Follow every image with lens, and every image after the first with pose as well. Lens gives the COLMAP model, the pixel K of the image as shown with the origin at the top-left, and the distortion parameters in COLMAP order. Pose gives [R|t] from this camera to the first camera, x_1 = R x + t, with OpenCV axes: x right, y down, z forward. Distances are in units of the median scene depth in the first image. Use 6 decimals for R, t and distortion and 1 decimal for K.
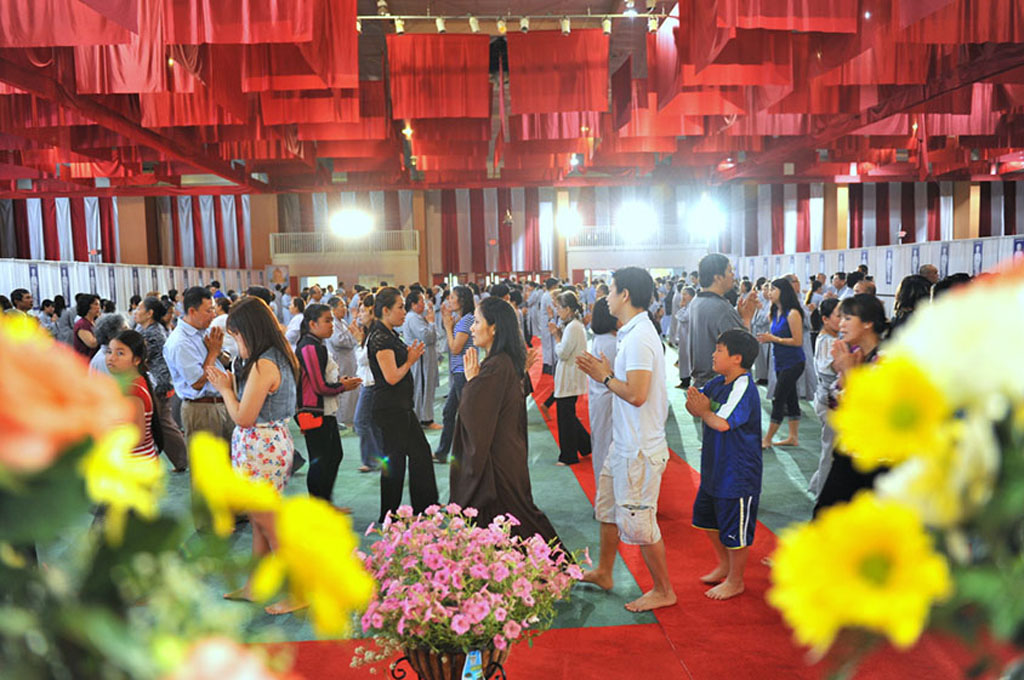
lens RADIAL K [[772.4, 0, 511.2], [0, 772.4, 341.0], [0, 0, 1]] dist [-0.031607, -0.009607]
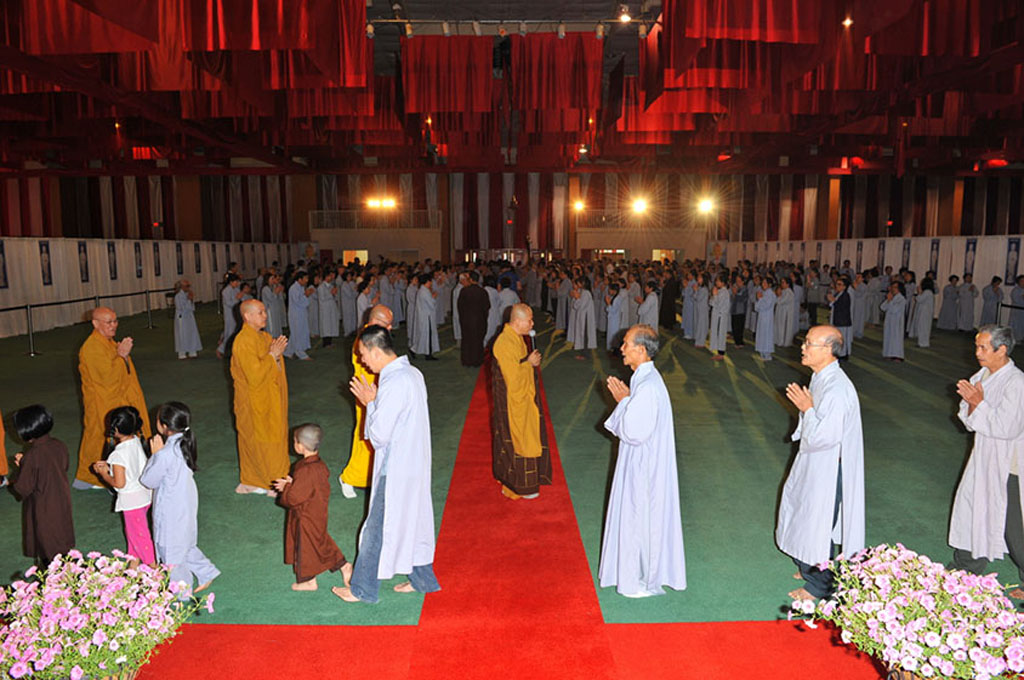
lens RADIAL K [[701.8, 0, 513.8], [0, 701.8, 336.2], [0, 0, 1]] dist [-0.051536, -0.002615]
pose [[0.998490, 0.028863, -0.046731, 0.035610], [-0.026792, 0.998657, 0.044351, -0.011323], [0.047948, -0.043032, 0.997922, -0.001463]]
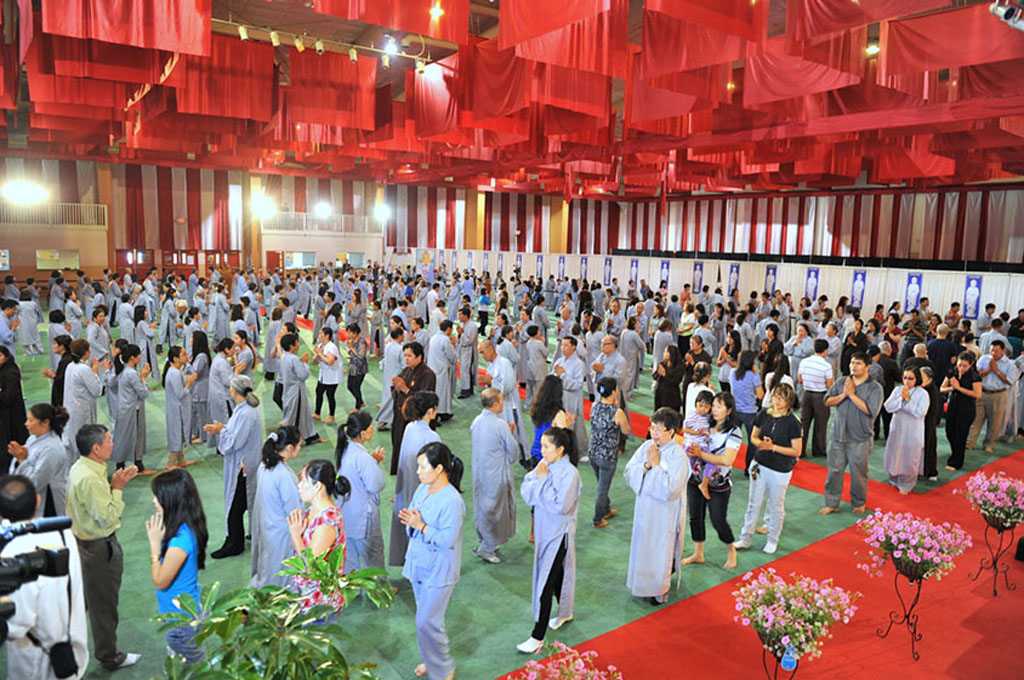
lens RADIAL K [[701.8, 0, 514.1], [0, 701.8, 335.9], [0, 0, 1]] dist [-0.051536, -0.002615]
pose [[0.834174, -0.024415, 0.550960, -0.177086], [-0.003944, 0.998730, 0.050228, -0.025725], [-0.551487, -0.044072, 0.833019, -0.006274]]
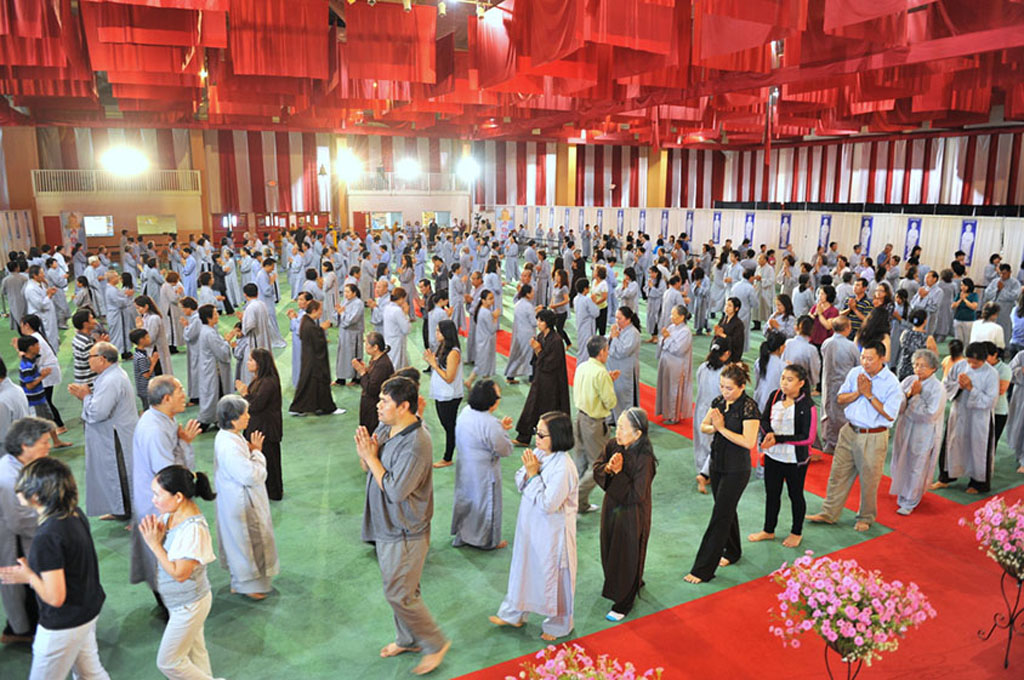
lens RADIAL K [[701.8, 0, 513.8], [0, 701.8, 339.5], [0, 0, 1]] dist [-0.051536, -0.002615]
pose [[0.915023, -0.054303, 0.399730, -0.120961], [0.008509, 0.993276, 0.115457, -0.026787], [-0.403312, -0.102245, 0.909332, -0.004775]]
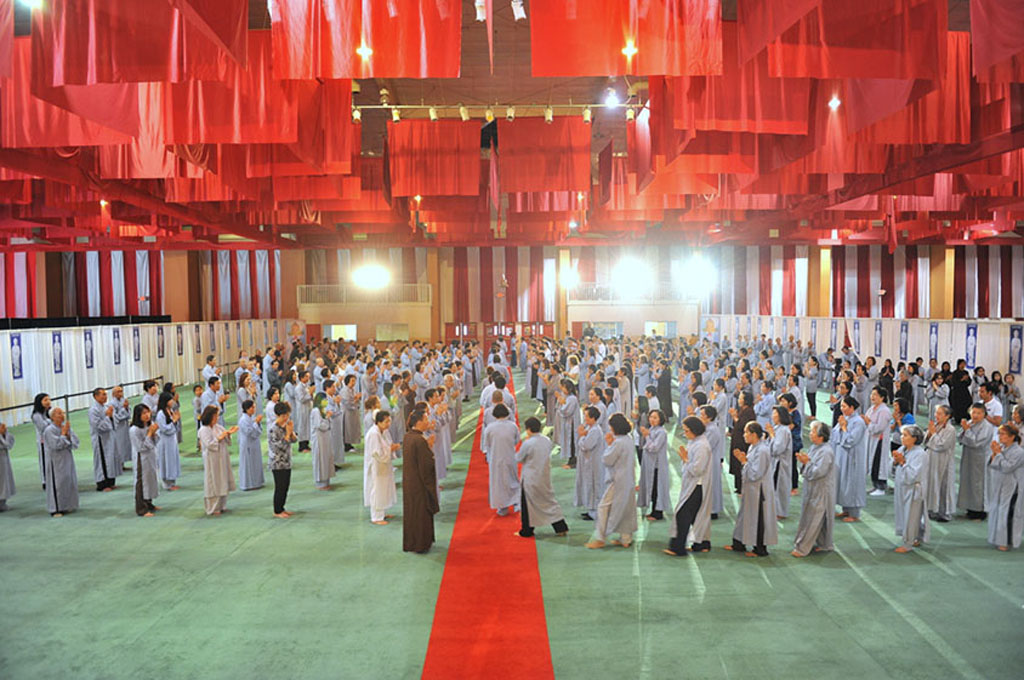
lens RADIAL K [[701.8, 0, 512.4], [0, 701.8, 337.9], [0, 0, 1]] dist [-0.051536, -0.002615]
pose [[0.999036, 0.017129, -0.040417, 0.037202], [-0.018641, 0.999129, -0.037336, -0.033525], [0.039742, 0.038054, 0.998485, 0.015868]]
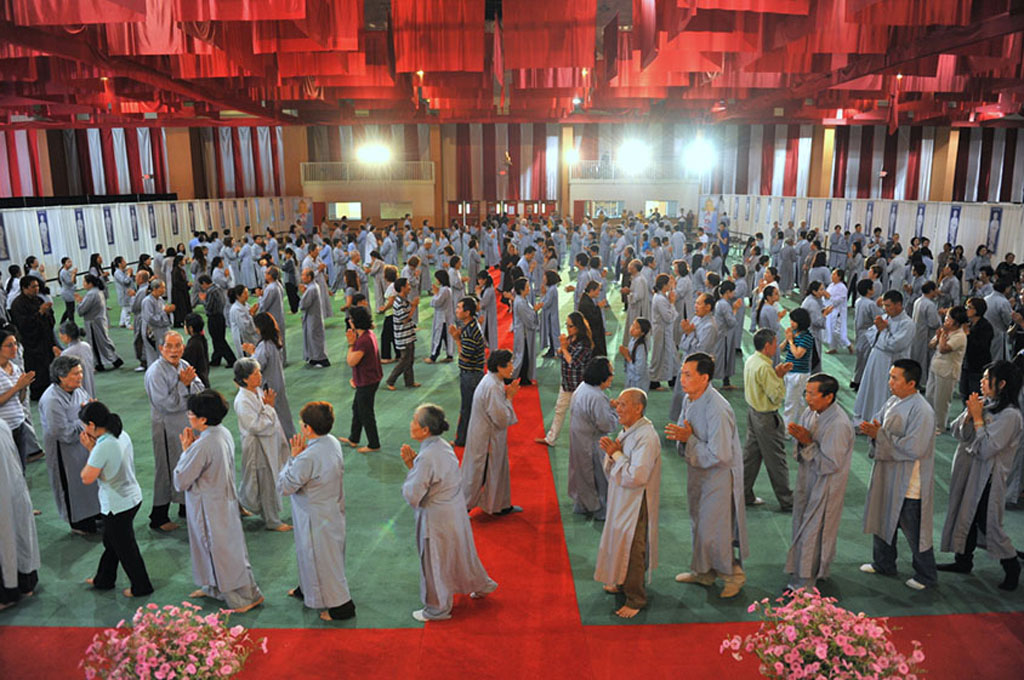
lens RADIAL K [[701.8, 0, 512.8], [0, 701.8, 342.4], [0, 0, 1]] dist [-0.051536, -0.002615]
pose [[0.998901, 0.029077, -0.036773, 0.036361], [-0.023742, 0.990147, 0.138003, -0.029817], [0.040423, -0.136978, 0.989749, -0.014204]]
